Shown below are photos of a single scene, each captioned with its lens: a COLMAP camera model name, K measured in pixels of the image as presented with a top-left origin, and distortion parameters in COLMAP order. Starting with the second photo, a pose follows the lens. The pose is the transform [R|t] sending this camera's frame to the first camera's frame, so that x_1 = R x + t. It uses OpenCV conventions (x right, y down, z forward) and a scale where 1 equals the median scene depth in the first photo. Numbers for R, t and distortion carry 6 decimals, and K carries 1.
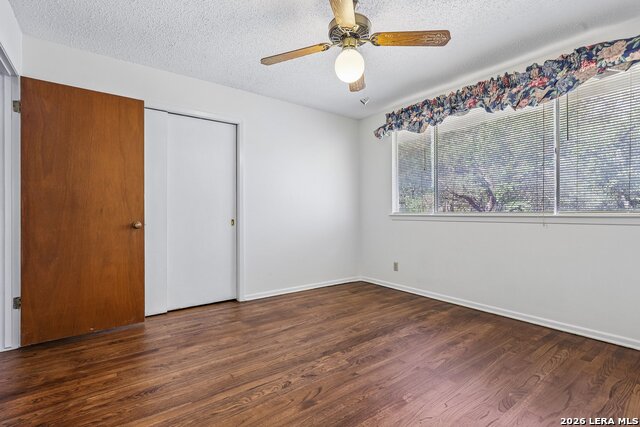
lens RADIAL K [[293.8, 0, 318.8], [0, 293.8, 215.2], [0, 0, 1]] dist [-0.005406, 0.000888]
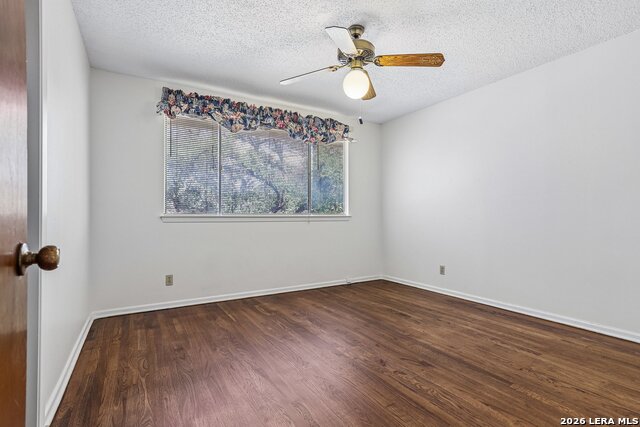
lens RADIAL K [[316.8, 0, 319.0], [0, 316.8, 212.8], [0, 0, 1]] dist [-0.000405, 0.000231]
pose [[0.116807, 0.008030, 0.993122, -0.808228], [0.002999, 0.999960, -0.008438, -0.001304], [-0.993150, 0.003964, 0.116778, 0.715530]]
